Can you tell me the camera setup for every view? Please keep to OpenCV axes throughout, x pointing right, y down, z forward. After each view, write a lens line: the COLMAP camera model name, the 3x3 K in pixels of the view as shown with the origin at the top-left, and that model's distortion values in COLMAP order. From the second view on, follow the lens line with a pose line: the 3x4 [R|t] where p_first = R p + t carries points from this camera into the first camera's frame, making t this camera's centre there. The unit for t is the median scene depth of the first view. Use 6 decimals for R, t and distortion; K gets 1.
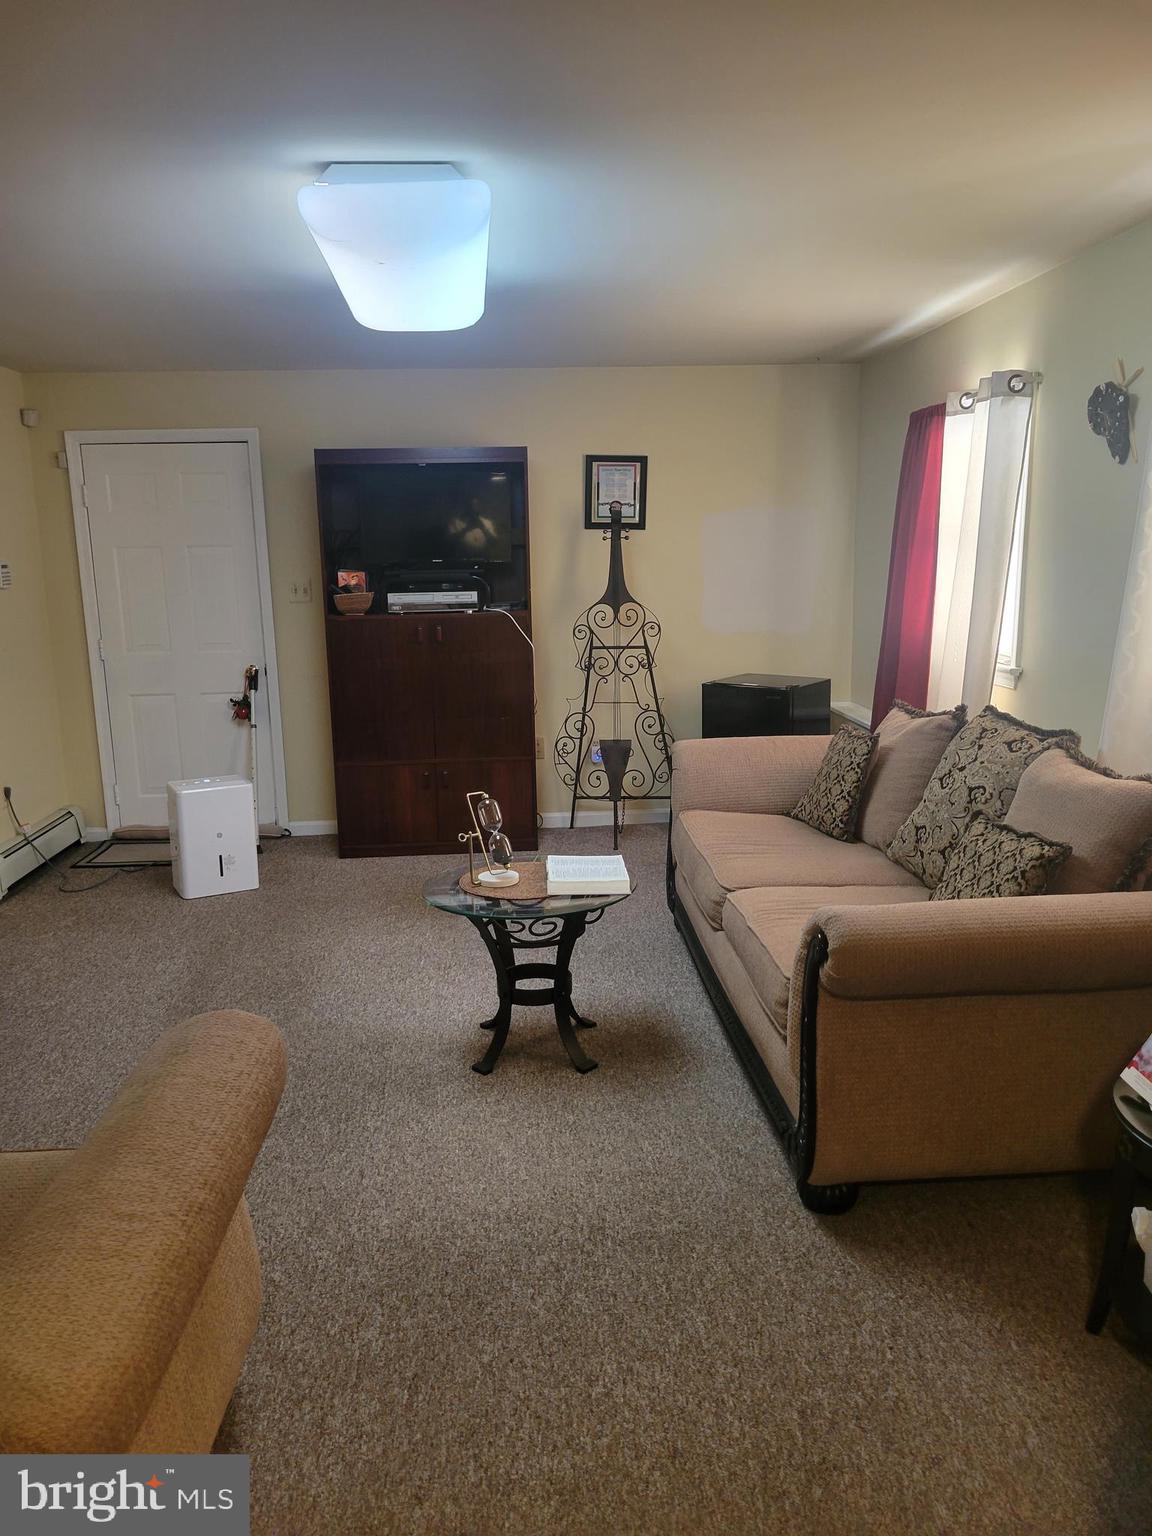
lens RADIAL K [[1150.4, 0, 578.7], [0, 1150.4, 762.8], [0, 0, 1]] dist [0.033712, -0.017038]
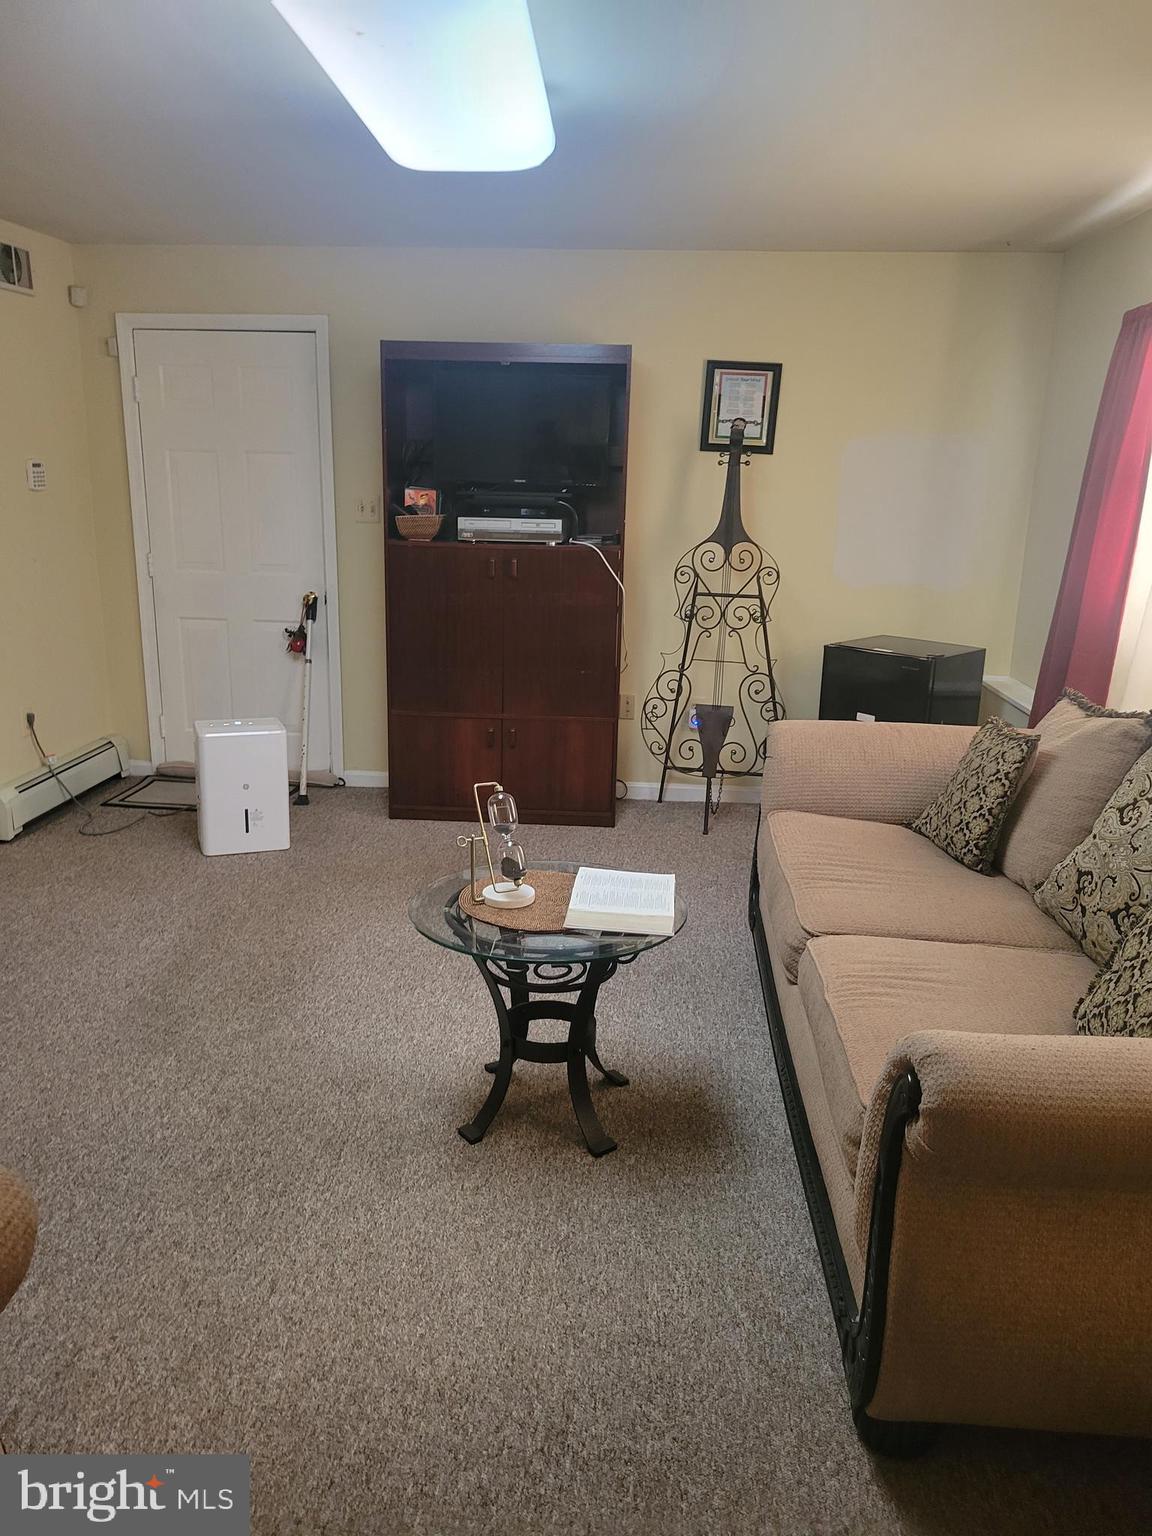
lens RADIAL K [[1150.4, 0, 570.5], [0, 1150.4, 776.0], [0, 0, 1]] dist [0.033712, -0.017038]
pose [[0.989014, 0.077148, -0.126094, 0.043238], [-0.068087, 0.994882, 0.074657, -0.027618], [0.131209, -0.065252, 0.989205, 0.165855]]
